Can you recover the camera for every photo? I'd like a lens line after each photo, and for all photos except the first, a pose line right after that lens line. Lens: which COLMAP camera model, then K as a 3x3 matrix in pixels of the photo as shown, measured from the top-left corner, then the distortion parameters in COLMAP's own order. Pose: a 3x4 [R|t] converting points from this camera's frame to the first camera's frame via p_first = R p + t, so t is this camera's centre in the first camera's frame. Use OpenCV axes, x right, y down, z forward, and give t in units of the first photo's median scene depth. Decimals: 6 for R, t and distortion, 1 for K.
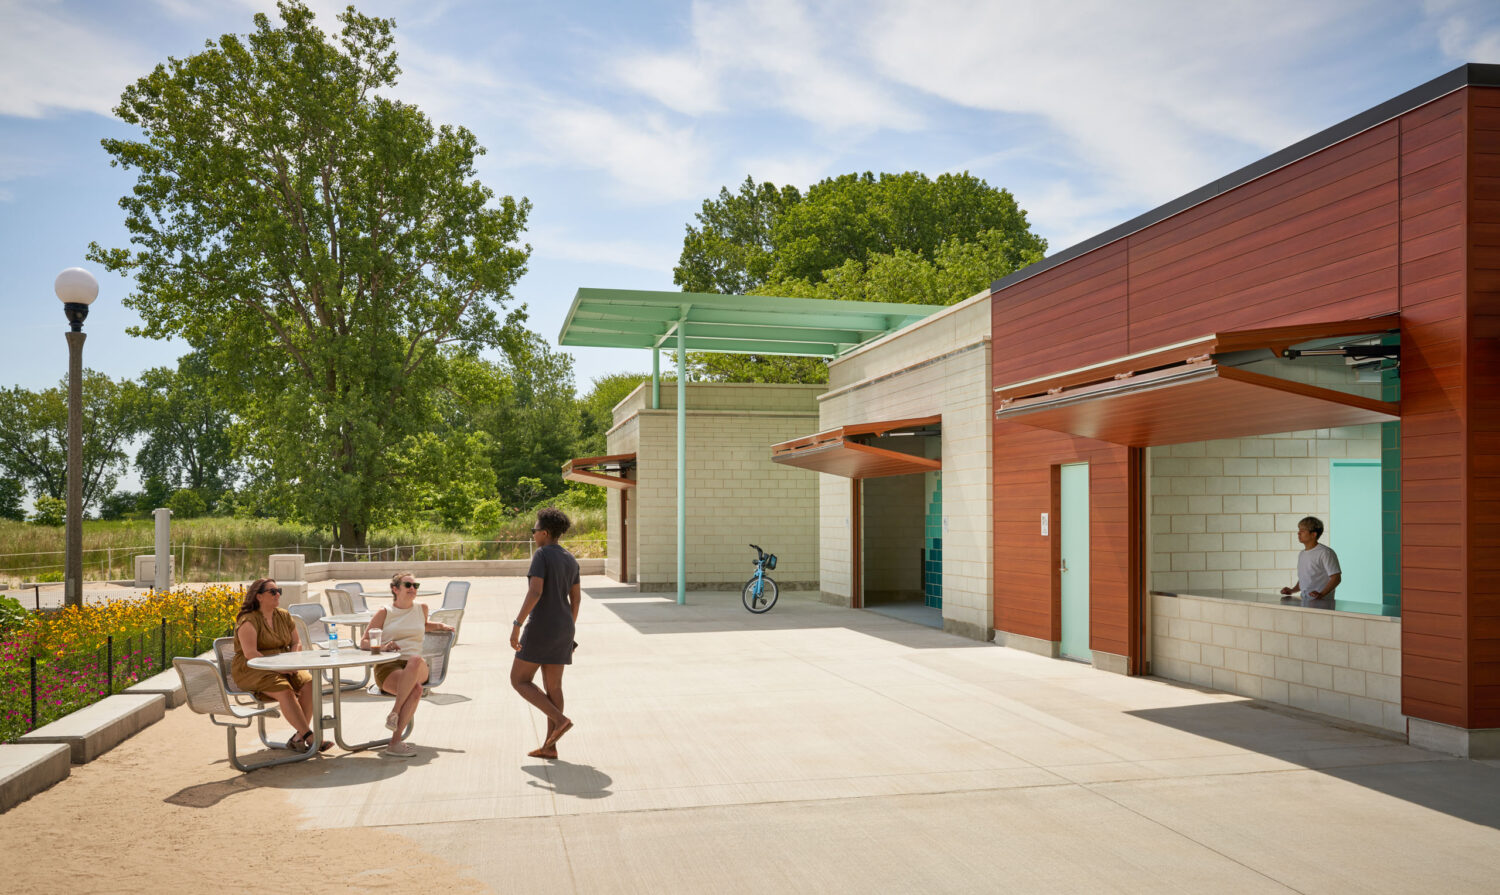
lens RADIAL K [[1333.5, 0, 763.7], [0, 1333.5, 486.6], [0, 0, 1]] dist [-0.009625, 0.012683]
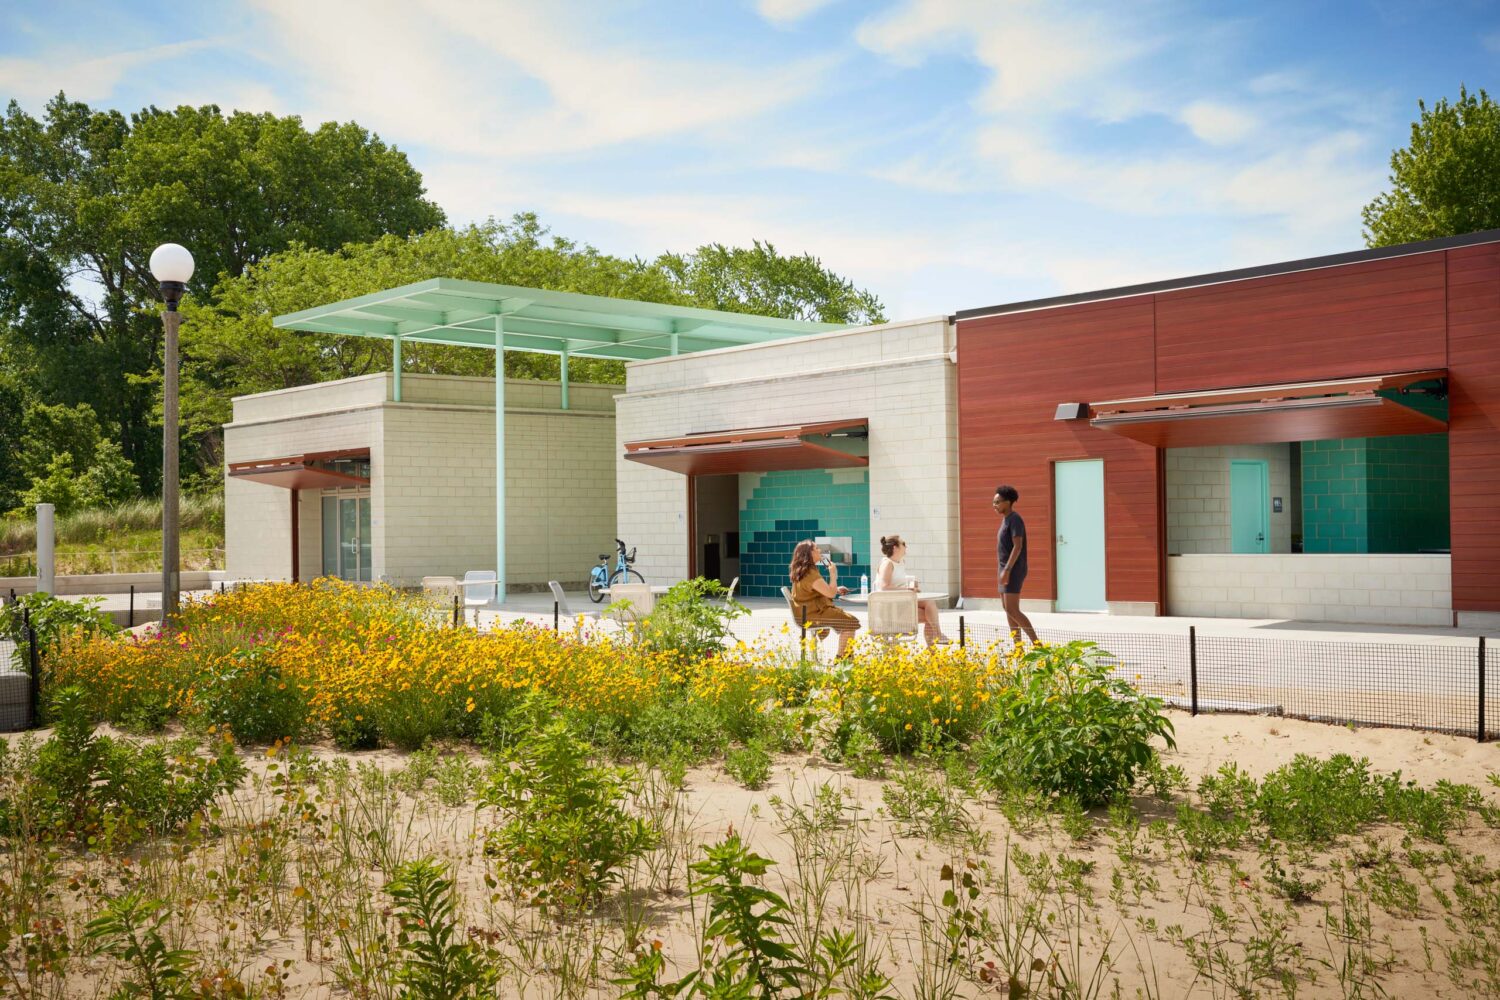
lens RADIAL K [[1622.5, 0, 760.3], [0, 1622.5, 507.7], [0, 0, 1]] dist [0.058935, 0.000000]
pose [[0.876029, -0.005318, 0.482229, -0.408900], [0.002372, 0.999975, 0.006719, 0.008863], [-0.482252, -0.004742, 0.876020, -0.121510]]
